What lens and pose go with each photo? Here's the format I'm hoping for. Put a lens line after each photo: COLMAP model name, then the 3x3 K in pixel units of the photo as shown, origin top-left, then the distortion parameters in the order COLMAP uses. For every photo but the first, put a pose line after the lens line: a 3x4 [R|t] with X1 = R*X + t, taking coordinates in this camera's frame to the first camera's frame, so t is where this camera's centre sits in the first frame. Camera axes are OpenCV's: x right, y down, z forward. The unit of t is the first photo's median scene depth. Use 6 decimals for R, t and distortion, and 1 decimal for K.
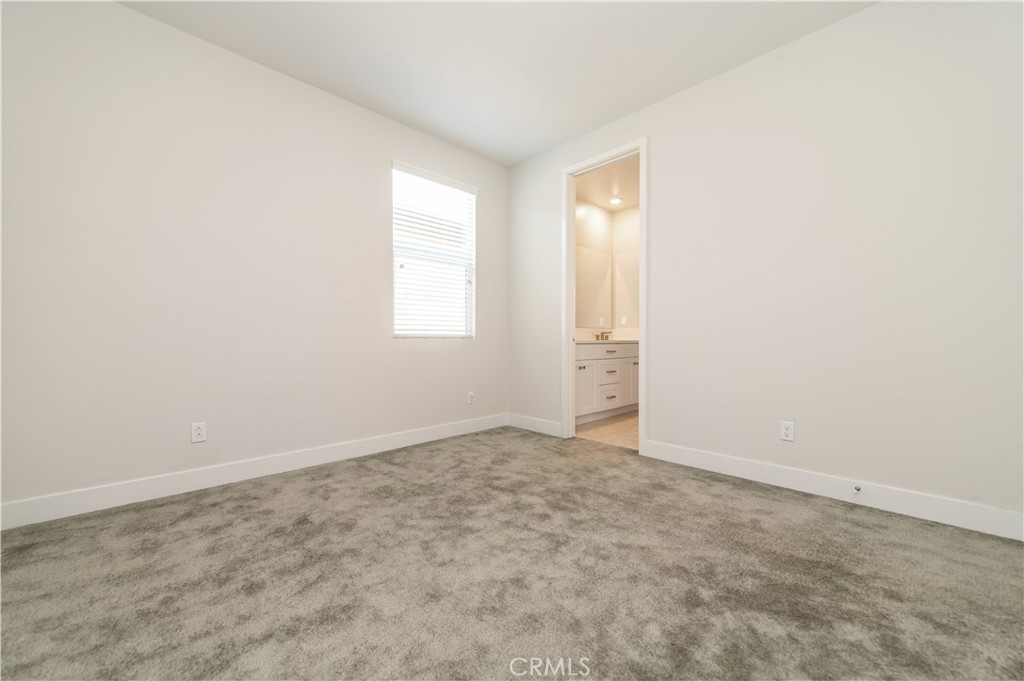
lens RADIAL K [[402.3, 0, 515.8], [0, 402.3, 340.2], [0, 0, 1]] dist [0.015564, -0.003964]
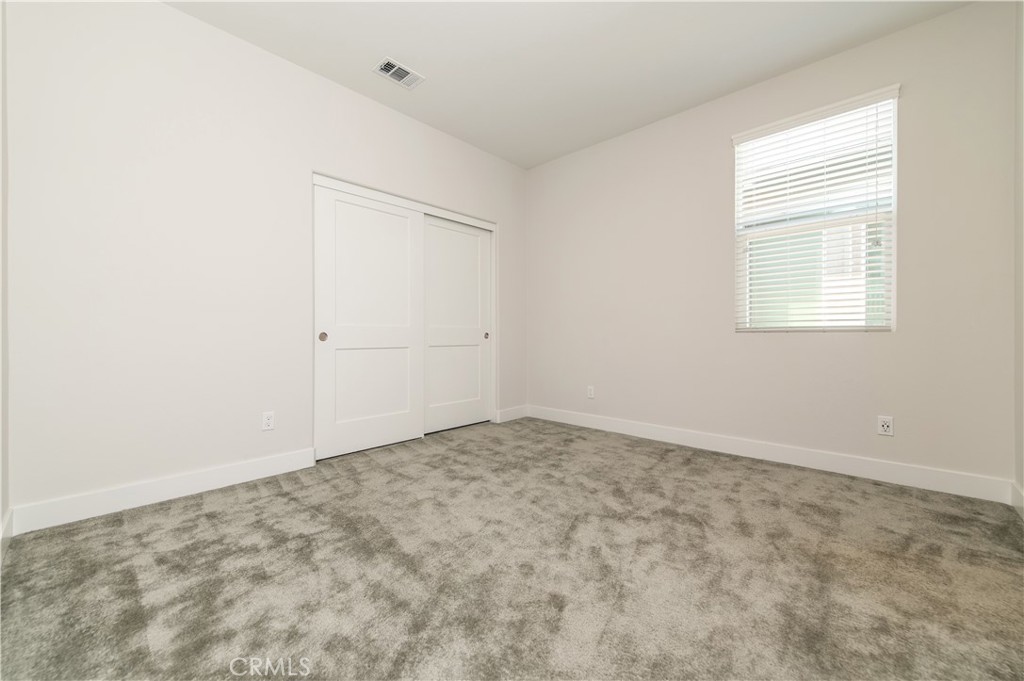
lens RADIAL K [[402.3, 0, 515.0], [0, 402.3, 338.1], [0, 0, 1]] dist [0.015564, -0.003964]
pose [[0.057137, 0.004457, -0.998356, 0.550778], [-0.006549, 0.999970, 0.004089, 0.008676], [0.998345, 0.006305, 0.057165, 0.441401]]
